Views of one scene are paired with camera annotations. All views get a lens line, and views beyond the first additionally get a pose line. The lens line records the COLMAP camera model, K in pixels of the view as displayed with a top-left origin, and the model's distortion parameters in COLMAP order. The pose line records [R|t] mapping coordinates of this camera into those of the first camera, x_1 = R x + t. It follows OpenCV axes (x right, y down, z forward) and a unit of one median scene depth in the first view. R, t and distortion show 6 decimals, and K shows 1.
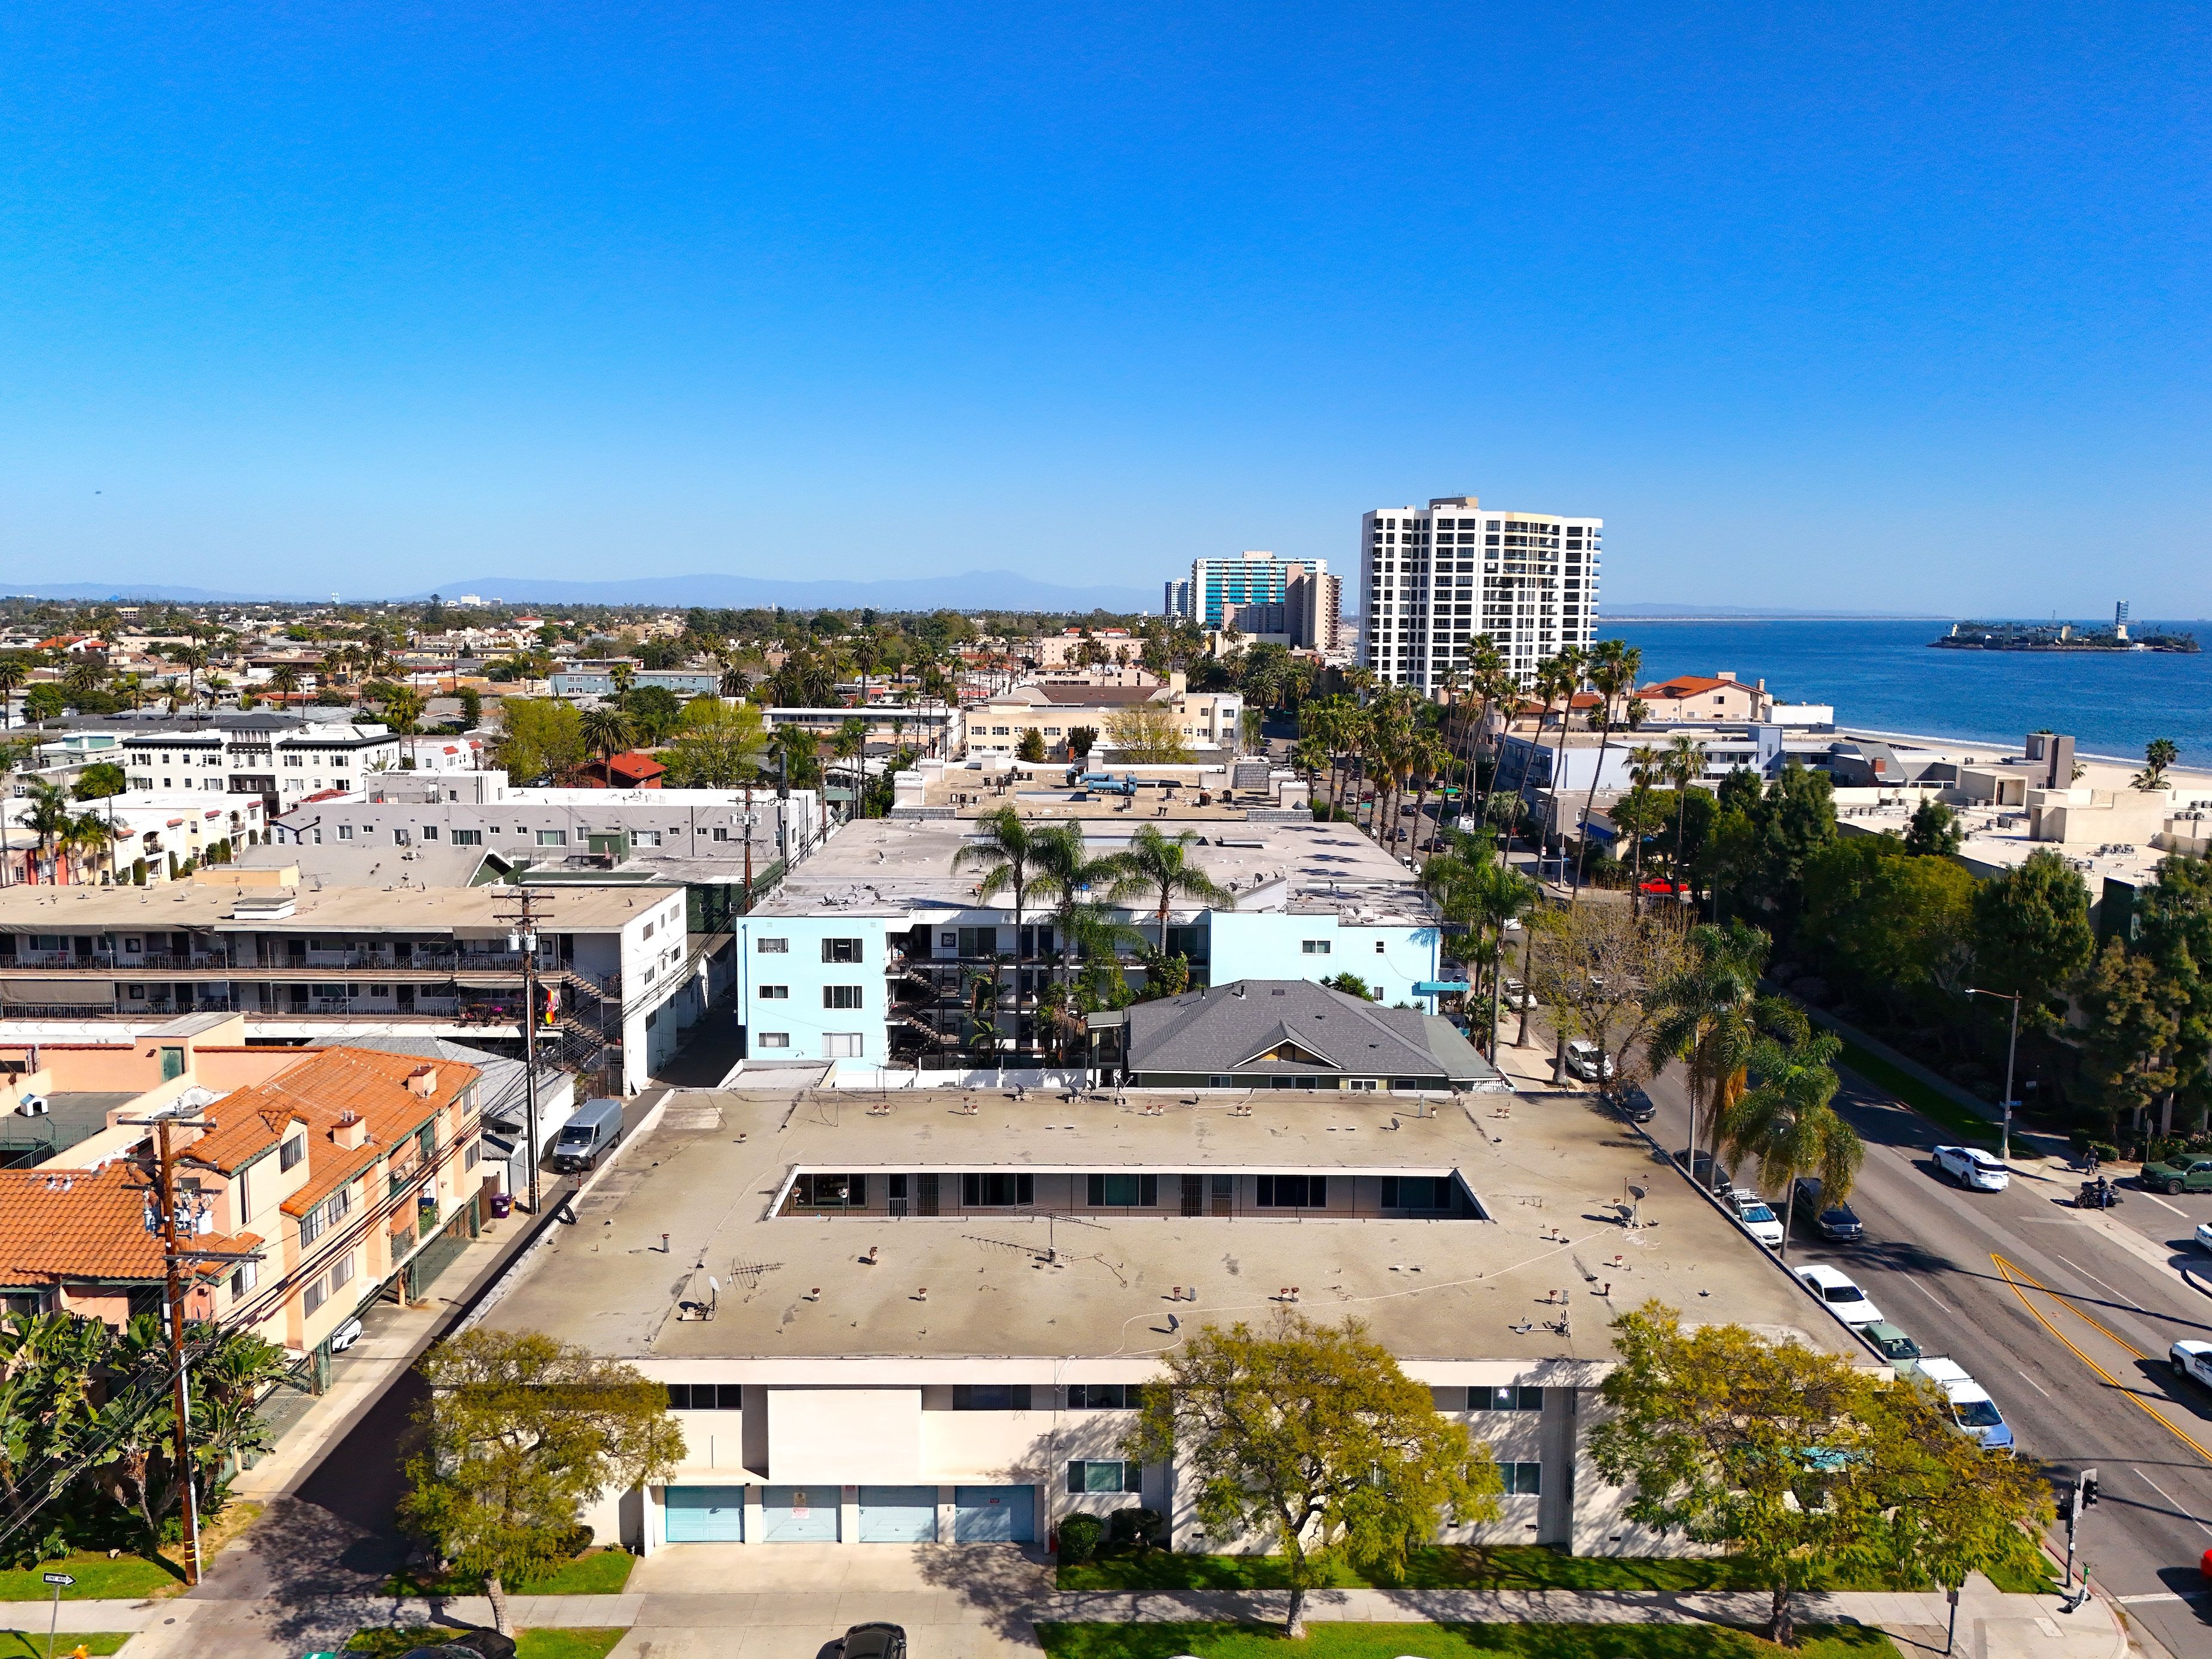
lens RADIAL K [[1632.2, 0, 1108.6], [0, 1632.2, 822.0], [0, 0, 1]] dist [0.062875, -0.049911]
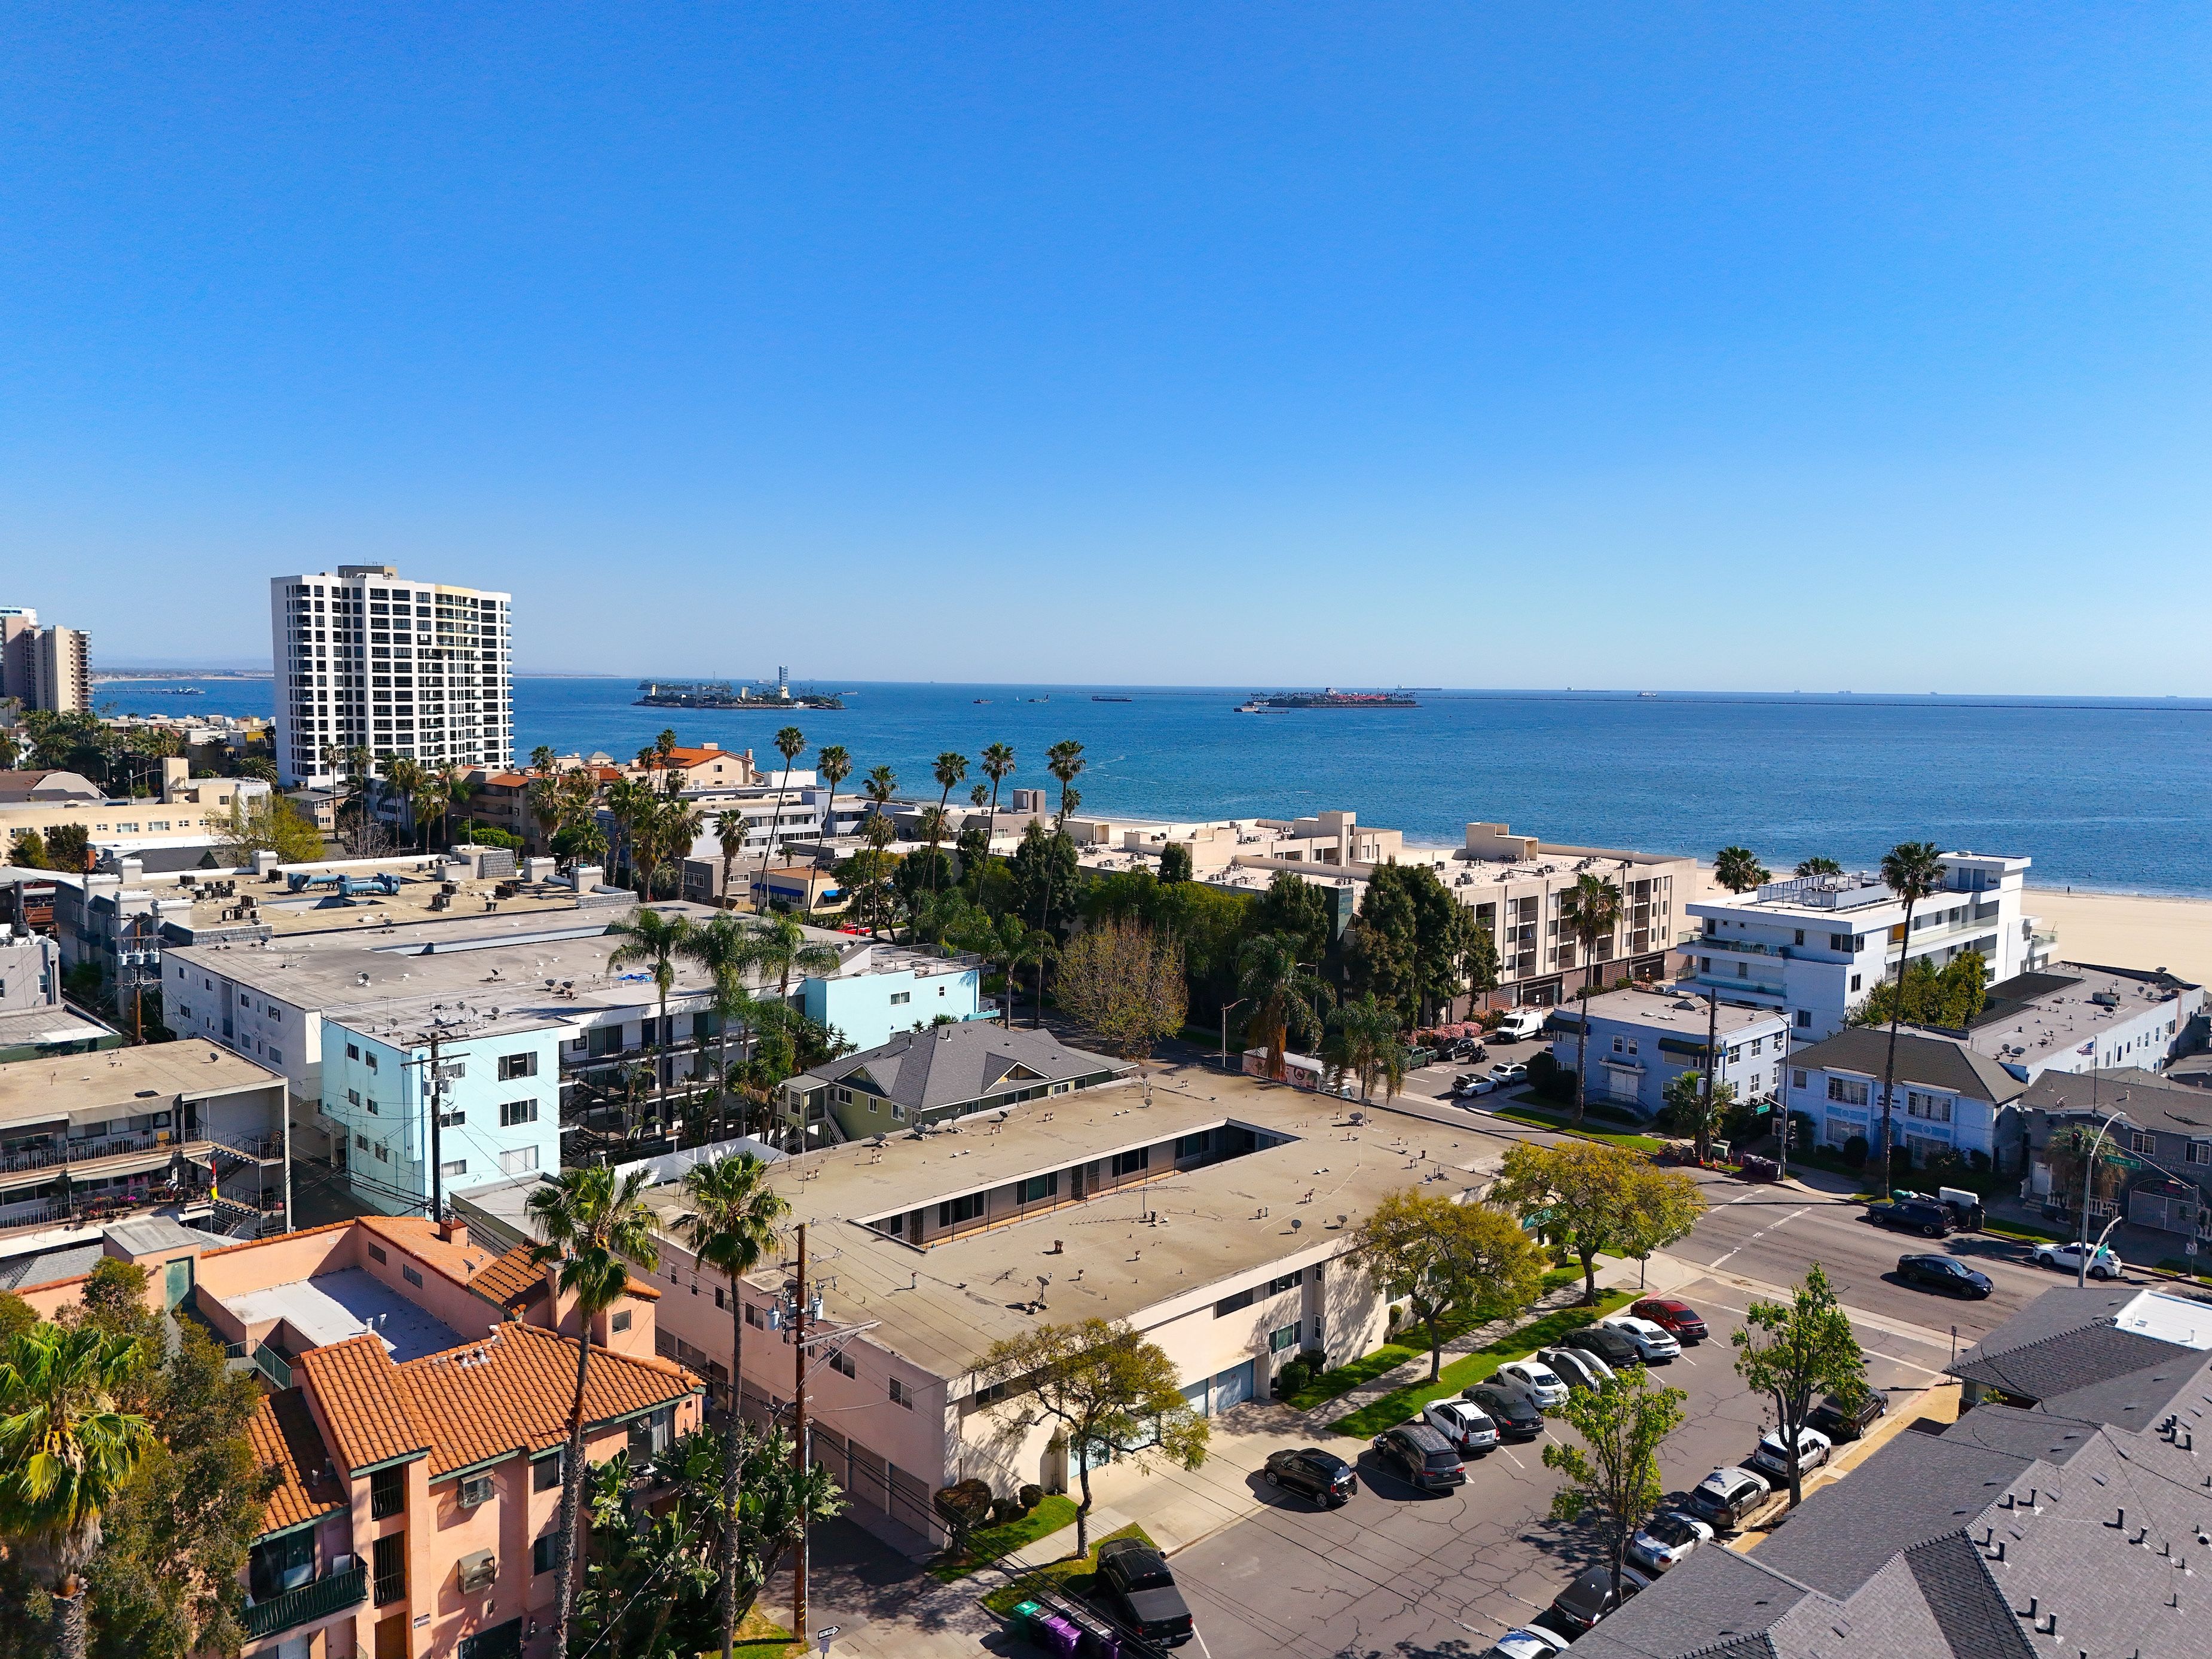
lens RADIAL K [[1632.2, 0, 1115.0], [0, 1632.2, 827.7], [0, 0, 1]] dist [0.062875, -0.049911]
pose [[0.721639, -0.060900, 0.689586, -0.161490], [0.081724, 0.996652, 0.002496, -0.010927], [-0.687429, 0.054555, 0.724199, 0.001911]]
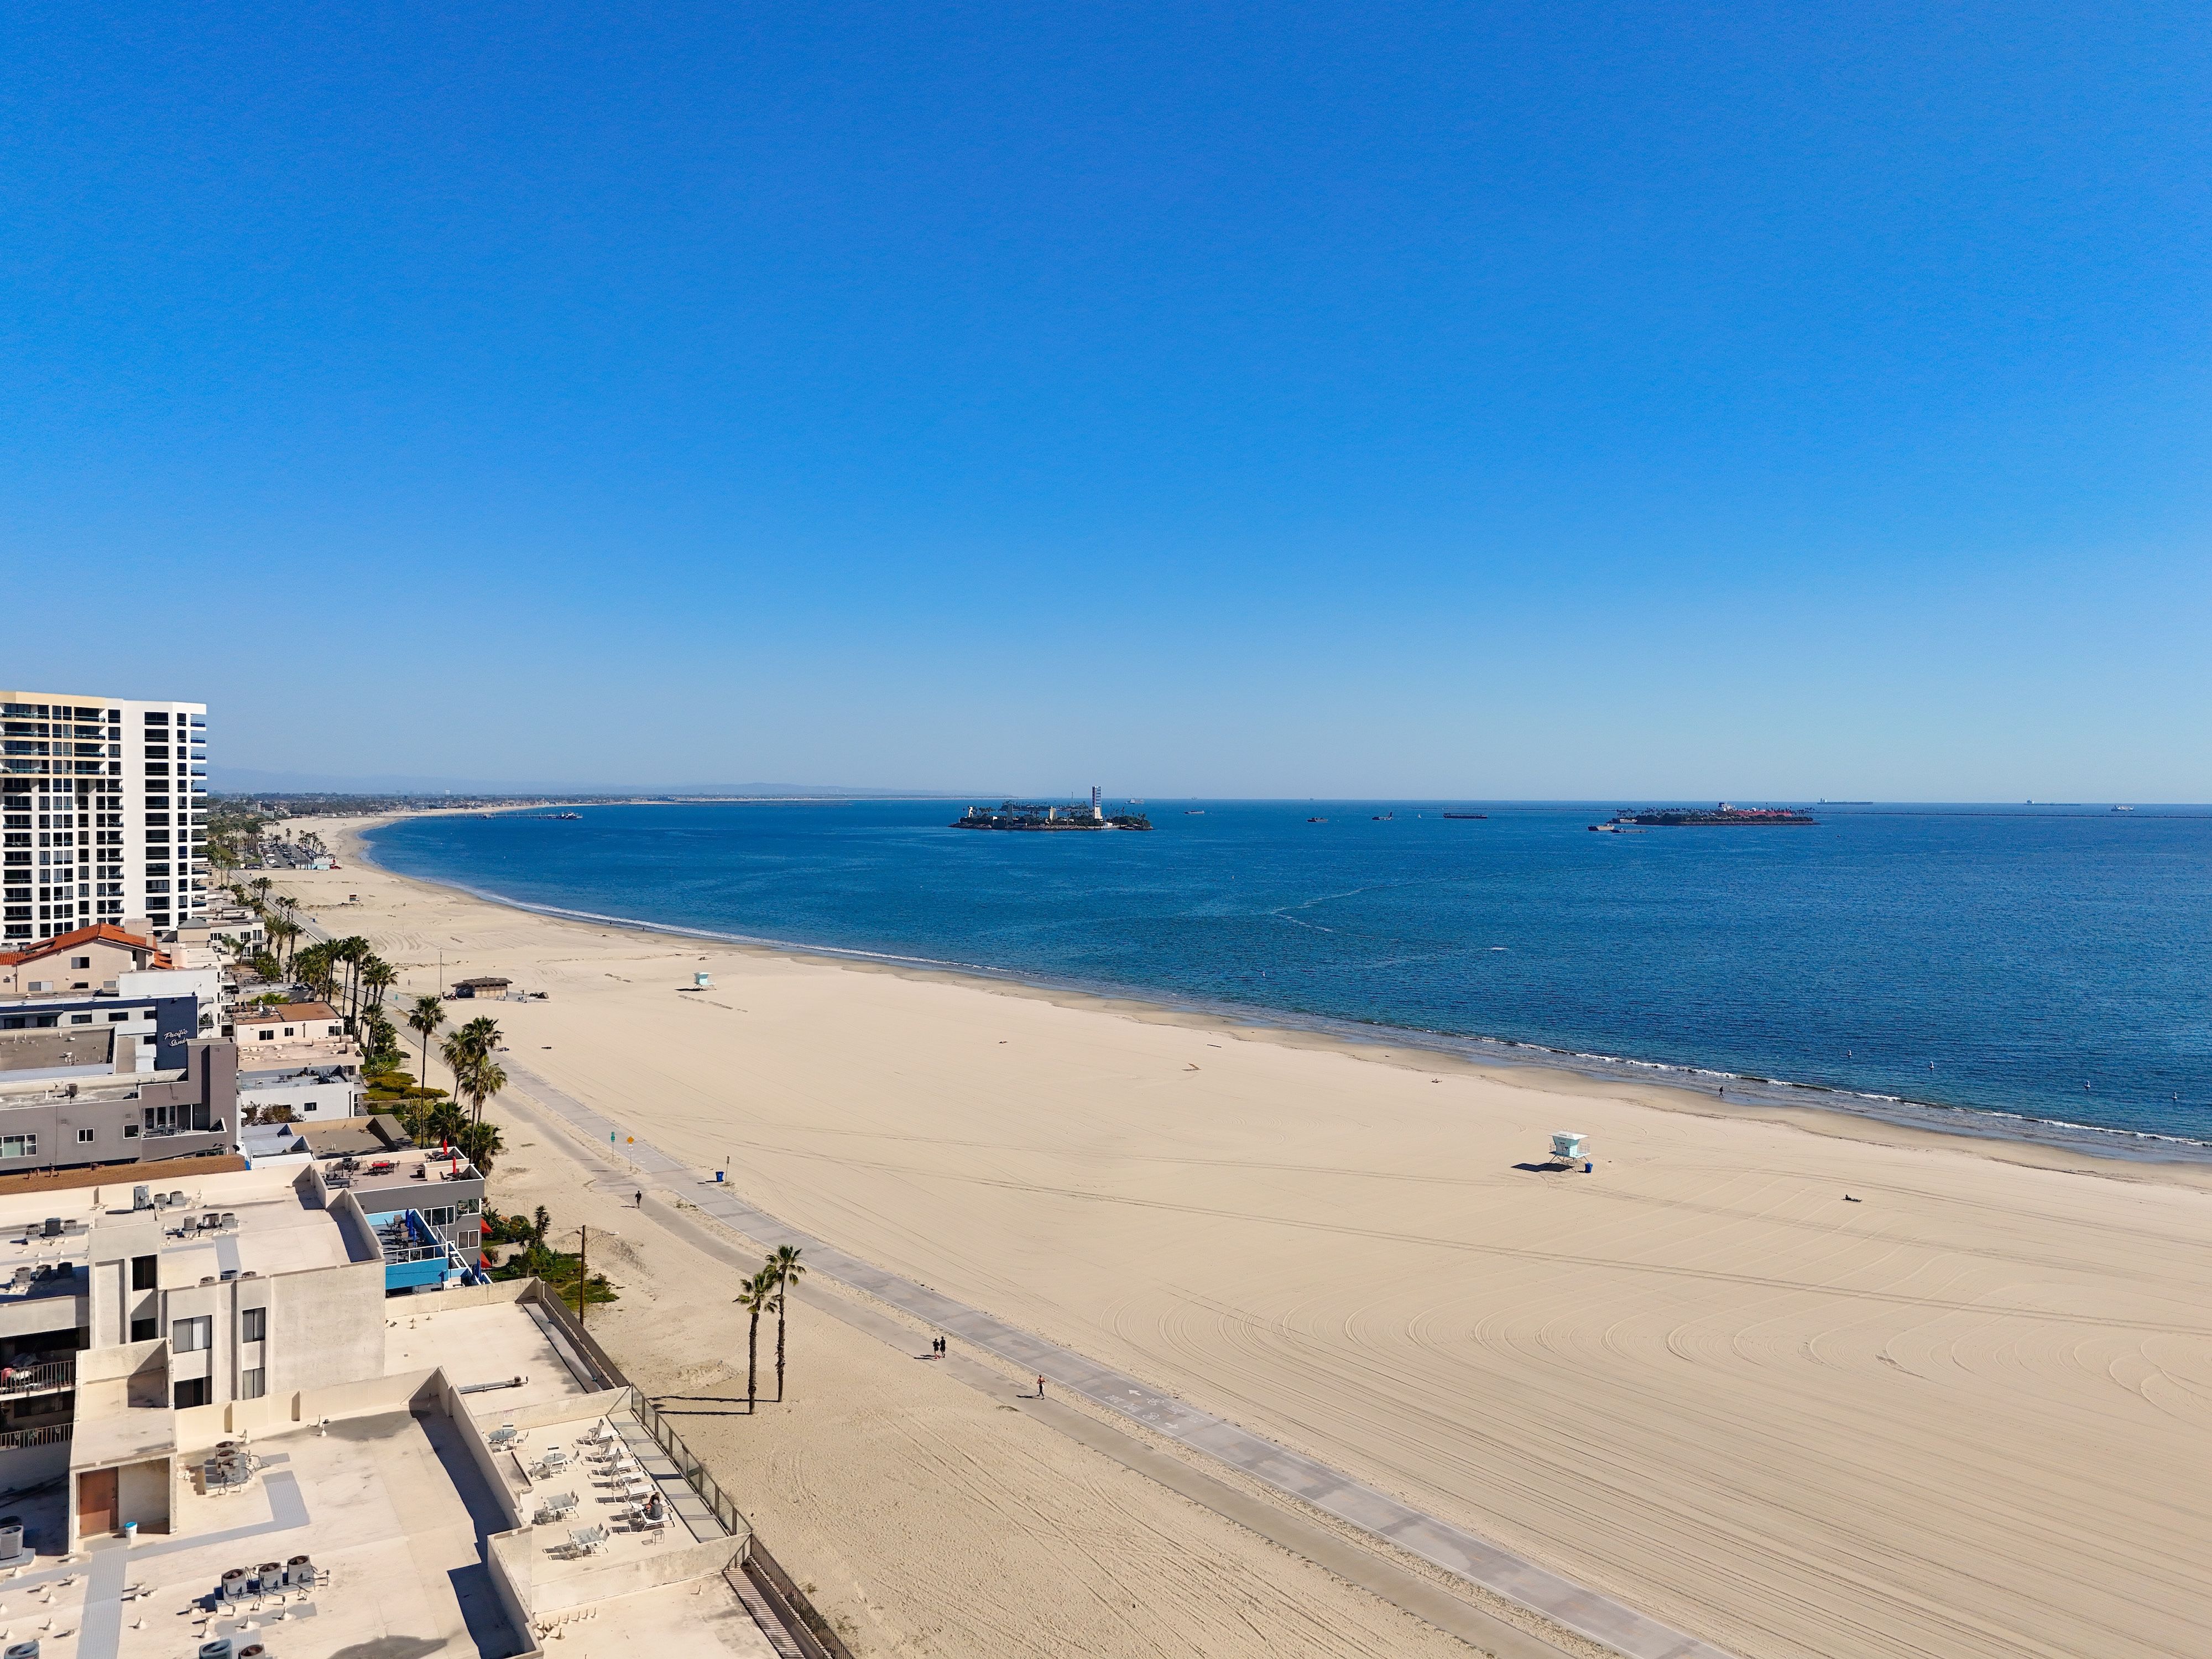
lens RADIAL K [[1632.2, 0, 1106.5], [0, 1632.2, 824.0], [0, 0, 1]] dist [0.062875, -0.049911]
pose [[0.867948, -0.013608, 0.496468, 0.309107], [0.066498, 0.993808, -0.089016, -0.031504], [-0.492182, 0.110276, 0.863479, 0.125950]]
